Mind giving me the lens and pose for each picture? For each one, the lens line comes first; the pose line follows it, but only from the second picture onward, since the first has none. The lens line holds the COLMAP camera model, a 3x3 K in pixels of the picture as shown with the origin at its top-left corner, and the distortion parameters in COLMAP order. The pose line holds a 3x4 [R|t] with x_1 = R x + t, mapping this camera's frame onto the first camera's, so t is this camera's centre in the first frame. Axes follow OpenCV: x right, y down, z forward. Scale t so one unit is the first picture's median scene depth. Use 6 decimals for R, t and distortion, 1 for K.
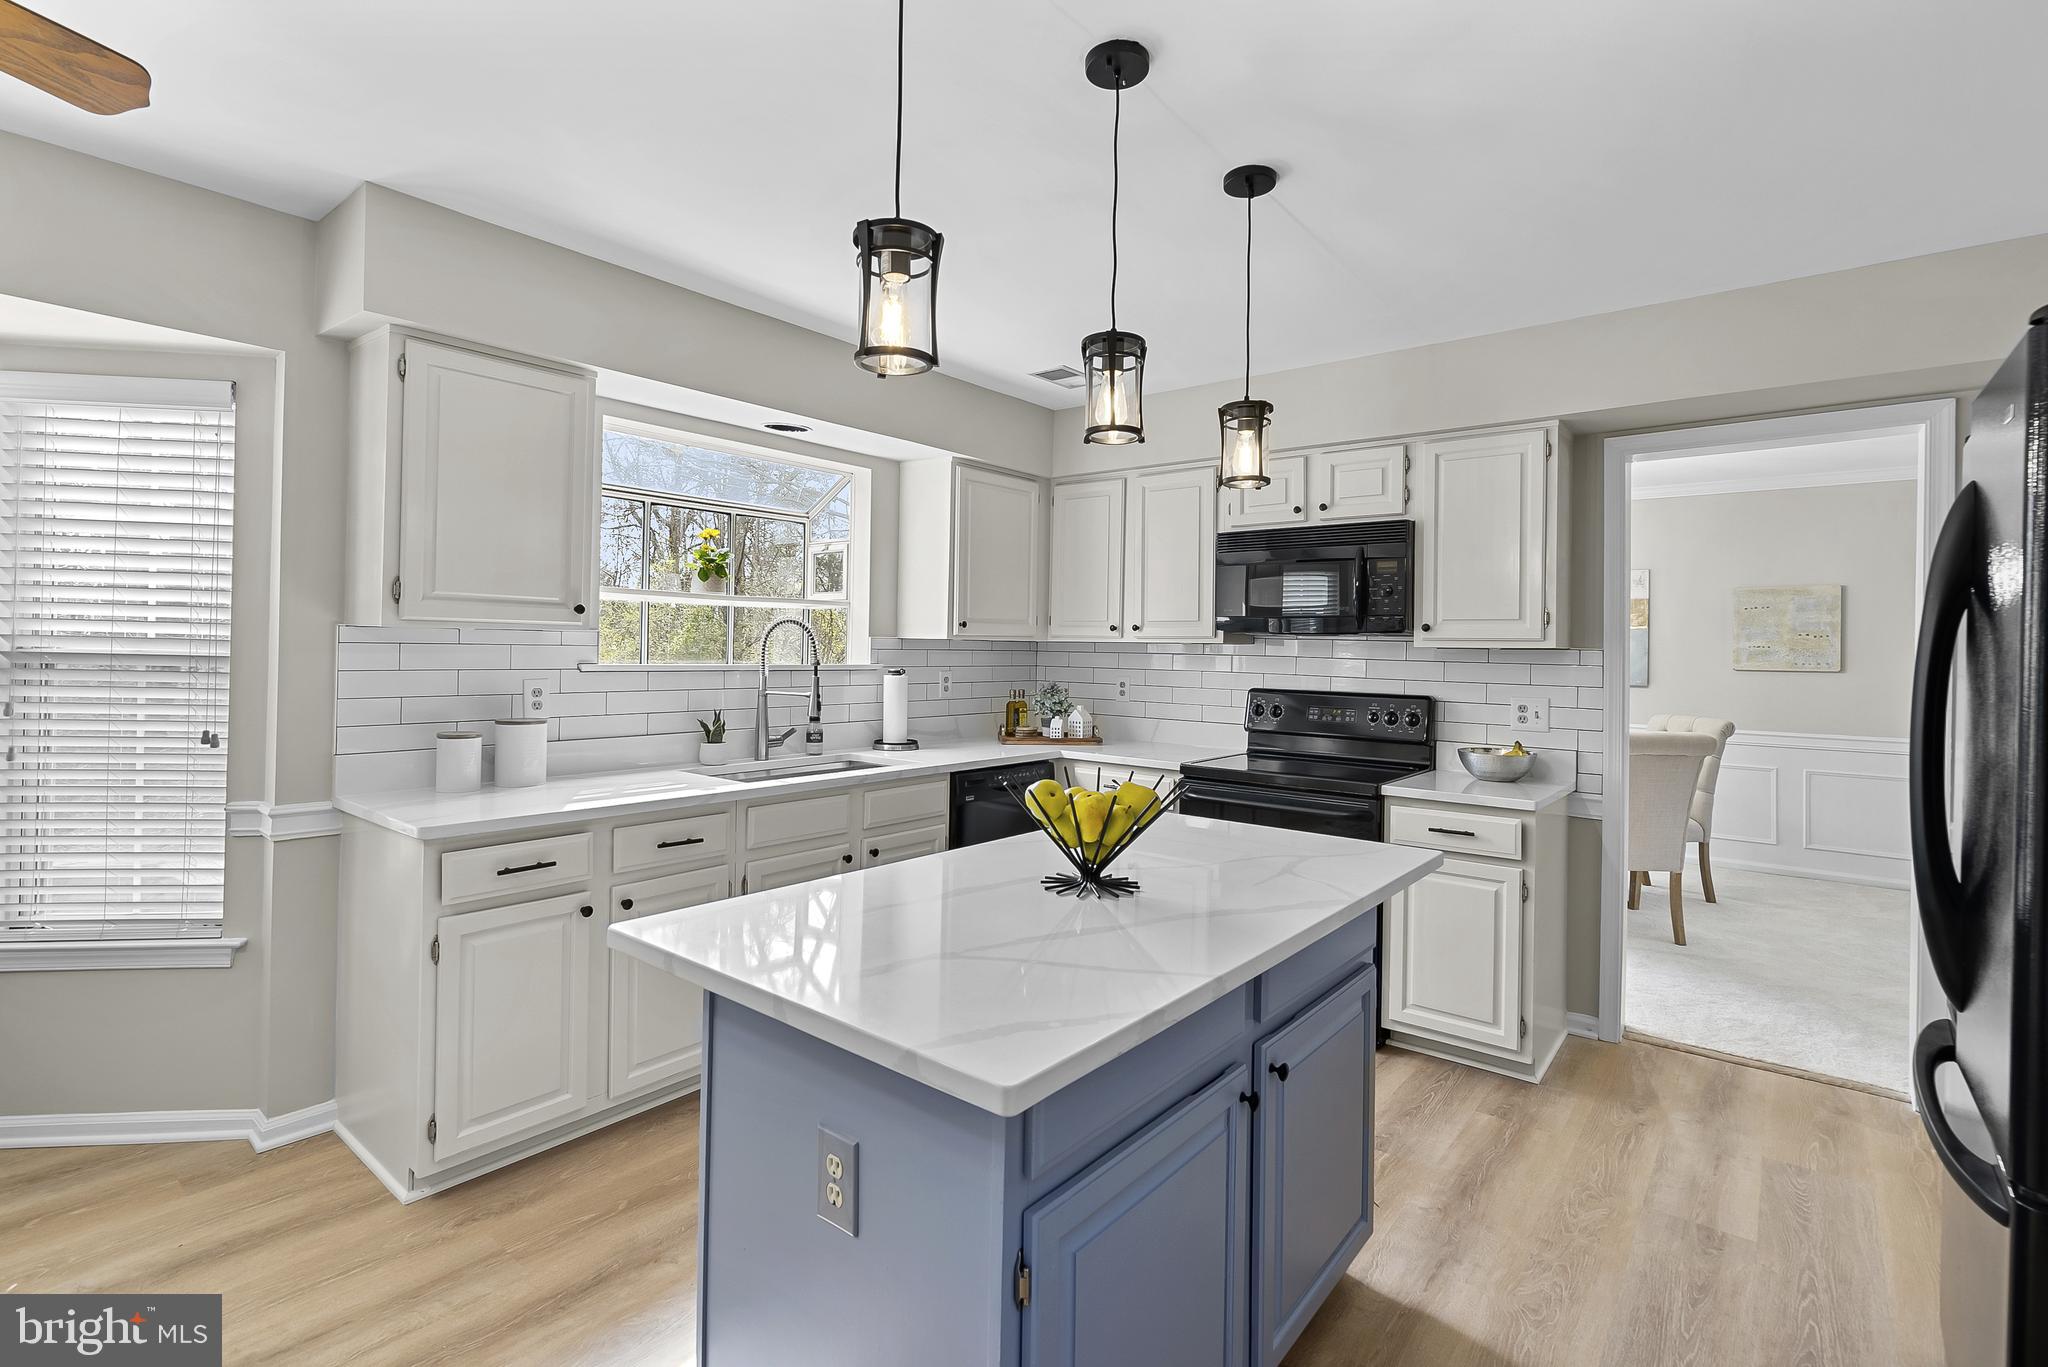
lens RADIAL K [[932.1, 0, 1021.9], [0, 932.1, 645.5], [0, 0, 1]] dist [-0.010343, 0.004891]
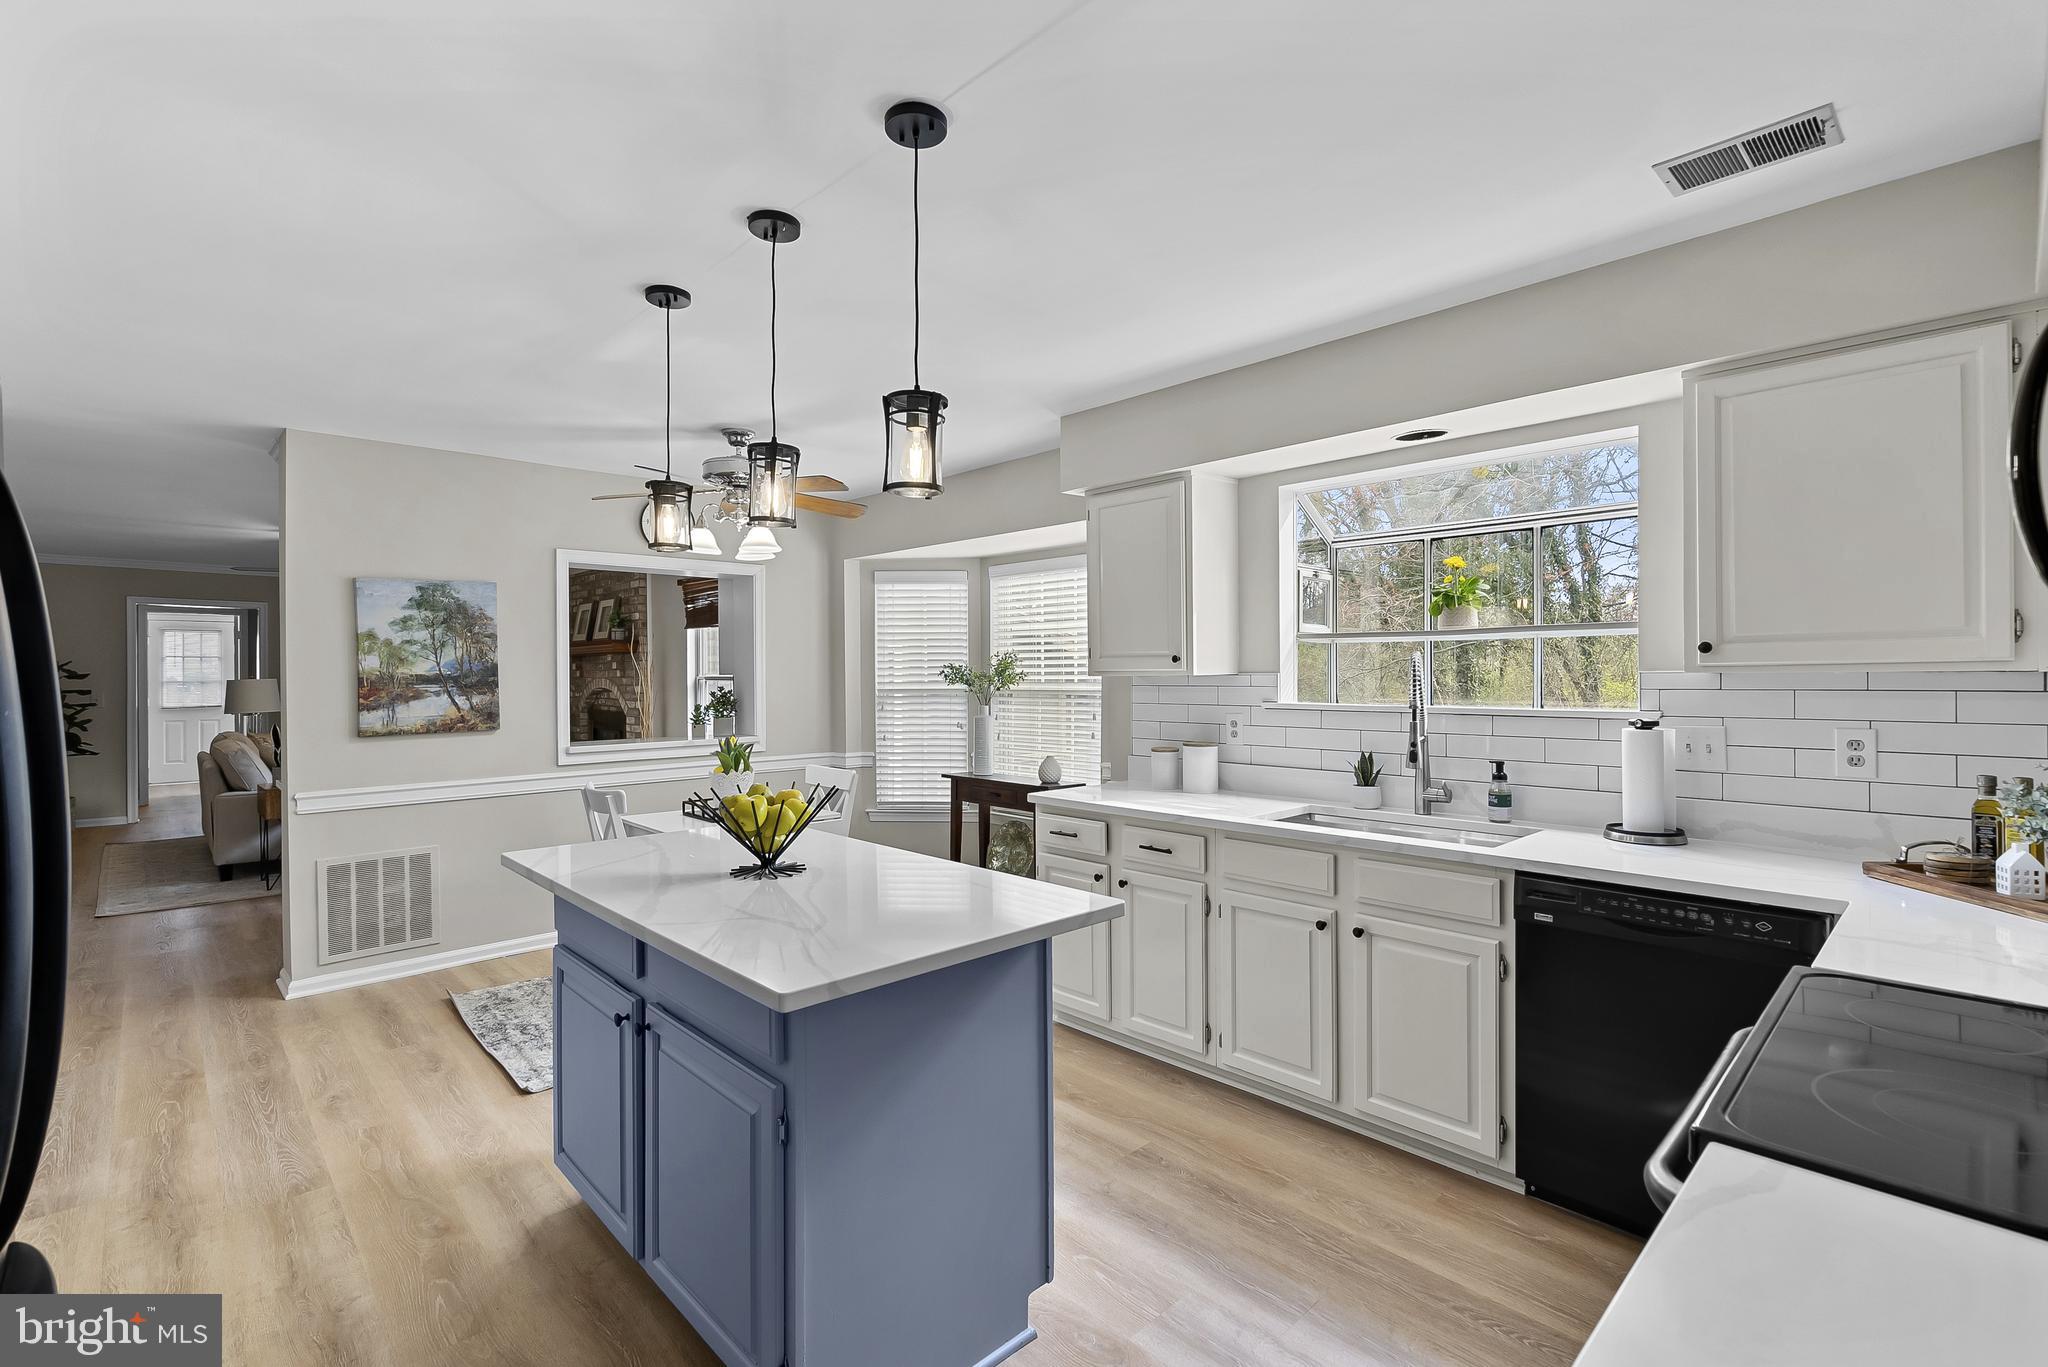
lens RADIAL K [[932.1, 0, 1033.5], [0, 932.1, 674.8], [0, 0, 1]] dist [-0.010343, 0.004891]
pose [[-0.117460, -0.013009, -0.992992, 0.674091], [0.006232, 0.999885, -0.013837, -0.000035], [0.993058, -0.007814, -0.117366, 0.770110]]
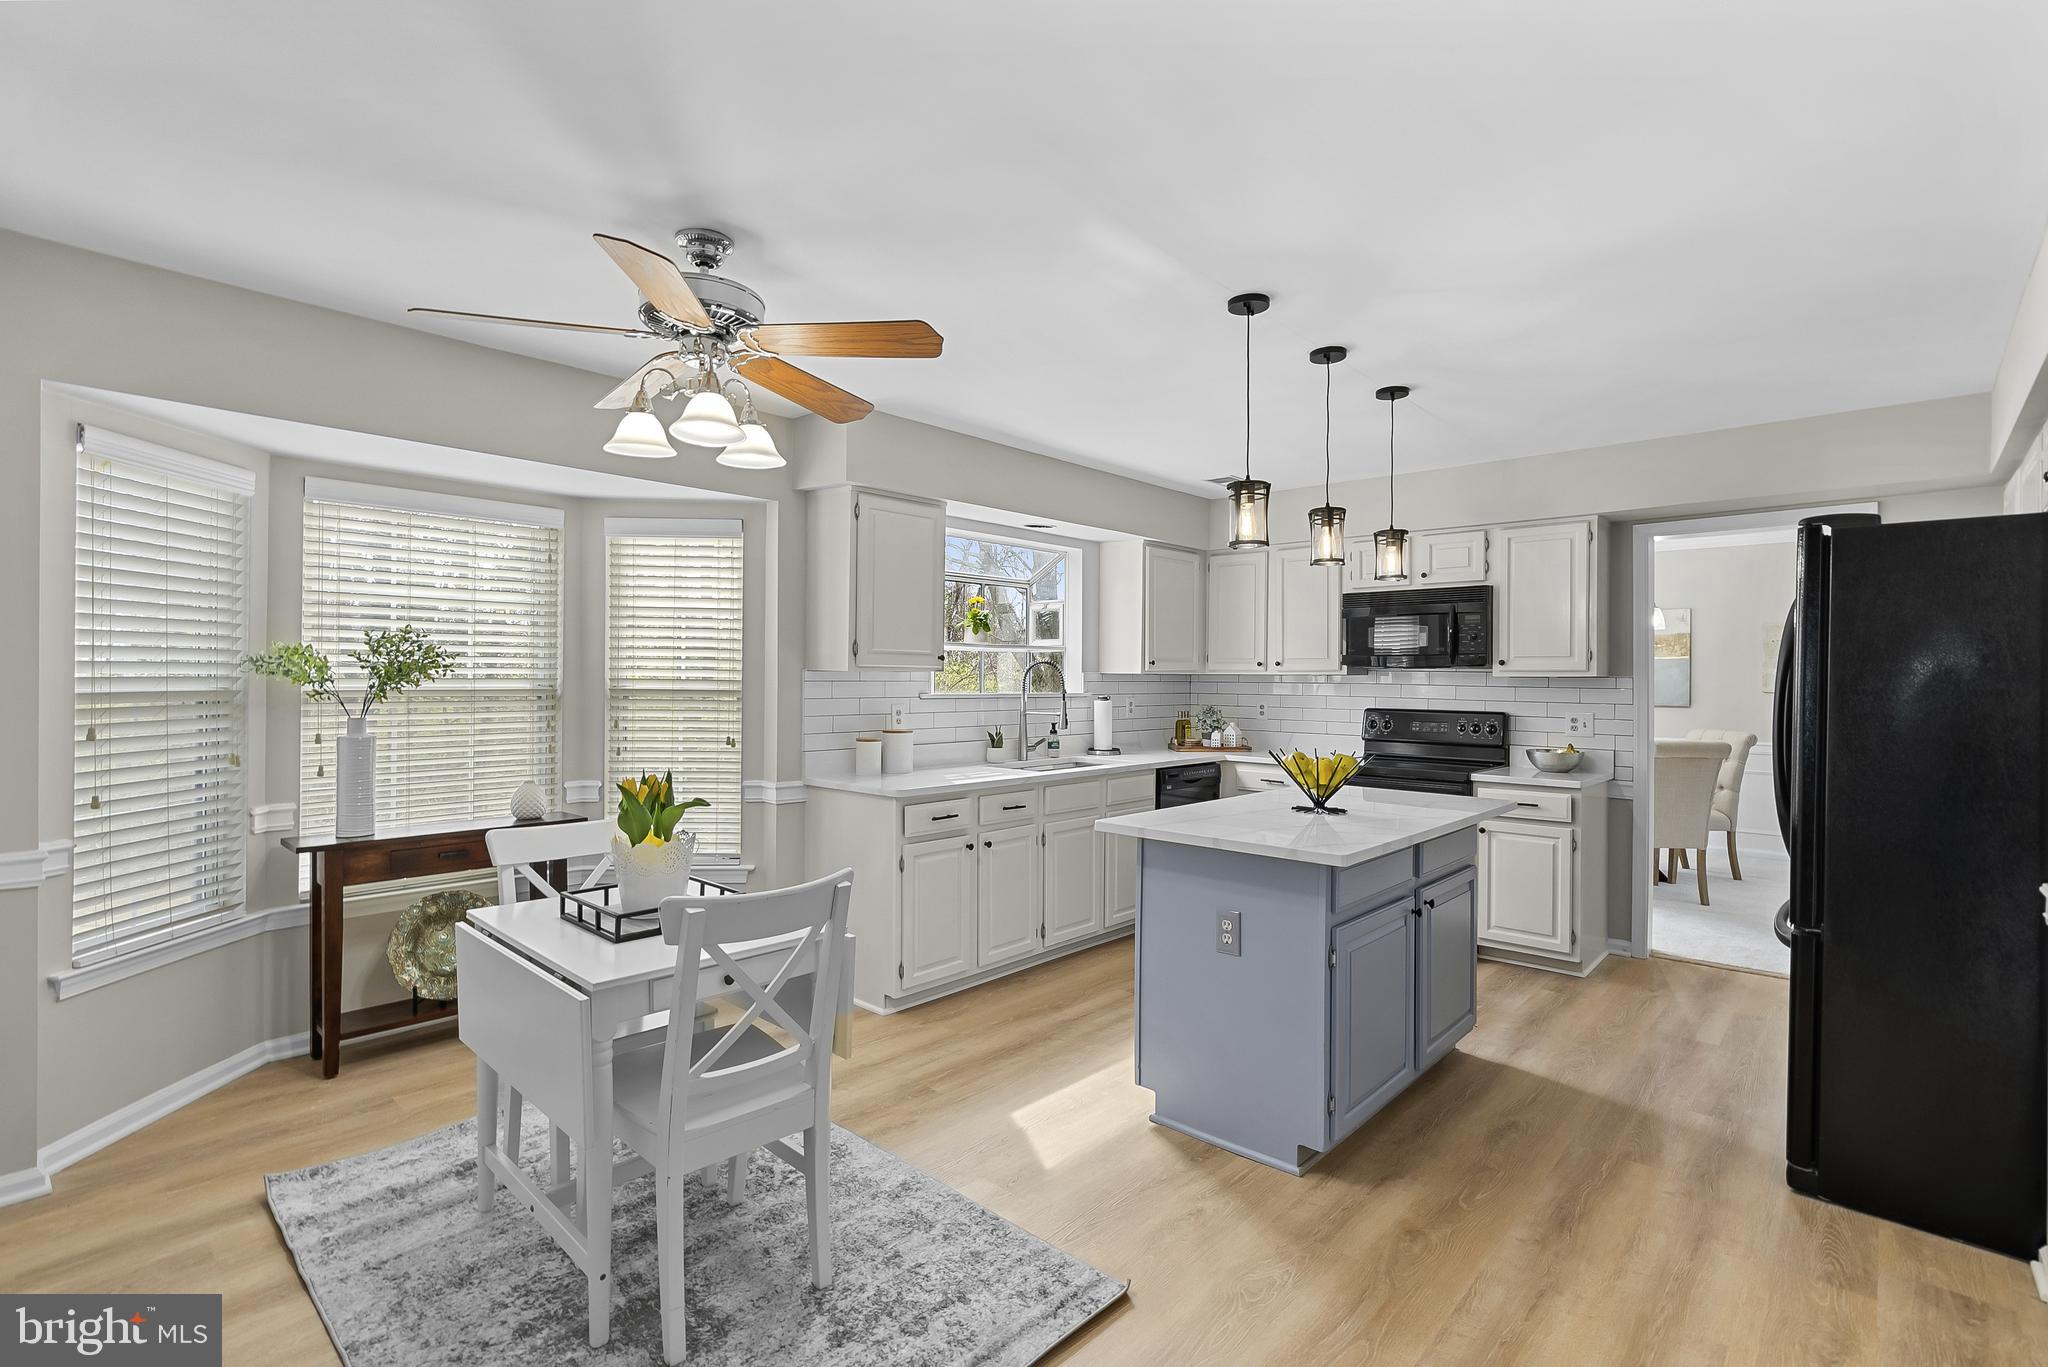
lens RADIAL K [[932.1, 0, 1027.7], [0, 932.1, 680.0], [0, 0, 1]] dist [-0.010343, 0.004891]
pose [[0.998466, -0.009664, -0.054523, -0.201550], [0.009902, 0.999943, 0.004094, -0.005895], [0.054480, -0.004628, 0.998504, -0.434980]]
